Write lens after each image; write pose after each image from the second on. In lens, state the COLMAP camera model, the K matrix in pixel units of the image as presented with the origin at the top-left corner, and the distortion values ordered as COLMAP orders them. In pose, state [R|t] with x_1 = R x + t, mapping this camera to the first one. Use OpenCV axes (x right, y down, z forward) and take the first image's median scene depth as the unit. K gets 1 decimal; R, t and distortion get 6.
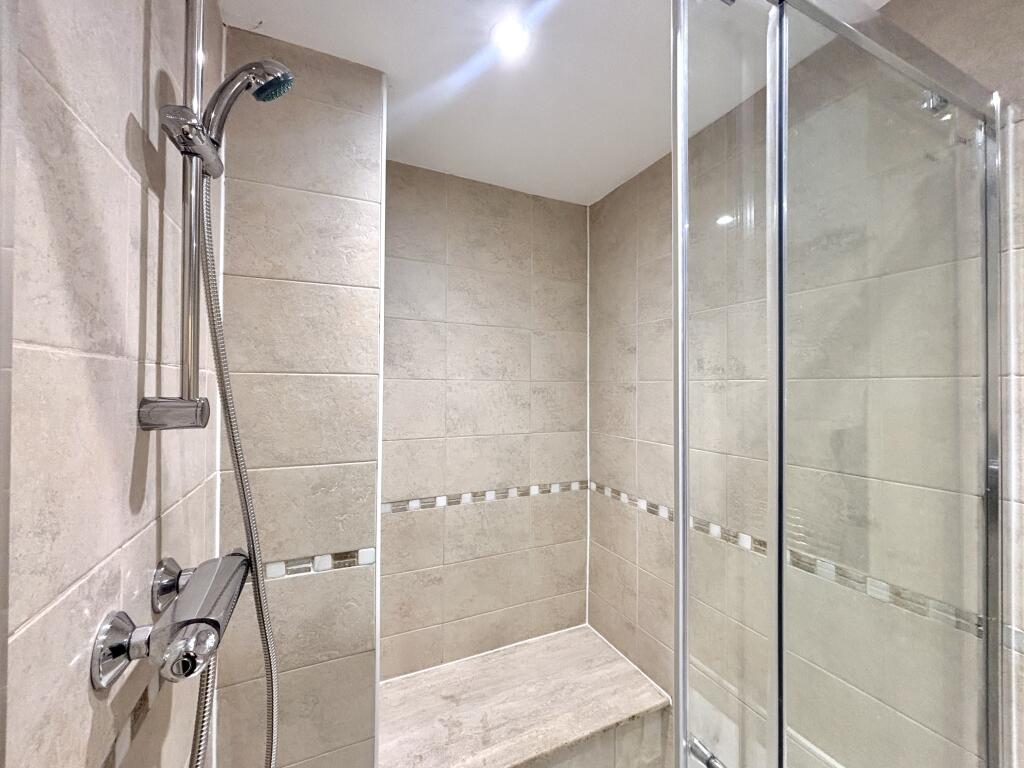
lens RADIAL K [[411.3, 0, 502.3], [0, 411.3, 383.3], [0, 0, 1]] dist [-0.000121, -0.000014]
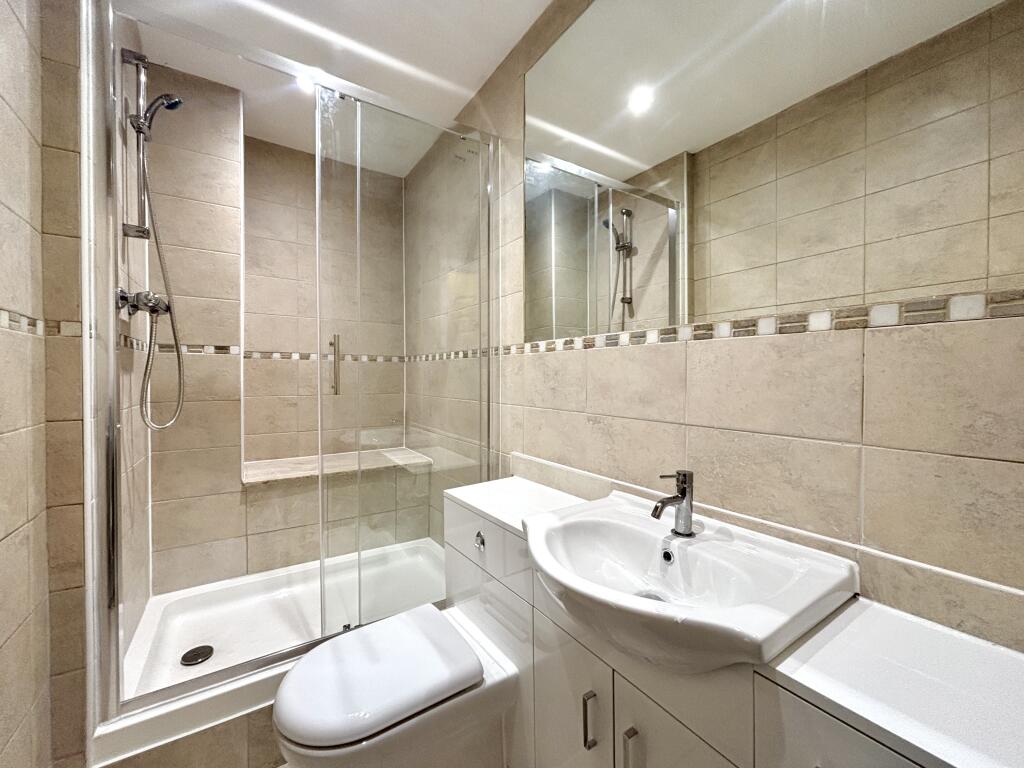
lens RADIAL K [[412.3, 0, 488.8], [0, 412.3, 377.8], [0, 0, 1]] dist [0.000524, 0.000155]
pose [[0.991741, -0.014340, 0.127455, 0.551164], [0.012771, 0.999832, 0.013121, 0.508633], [-0.127622, -0.011385, 0.991758, -0.967884]]
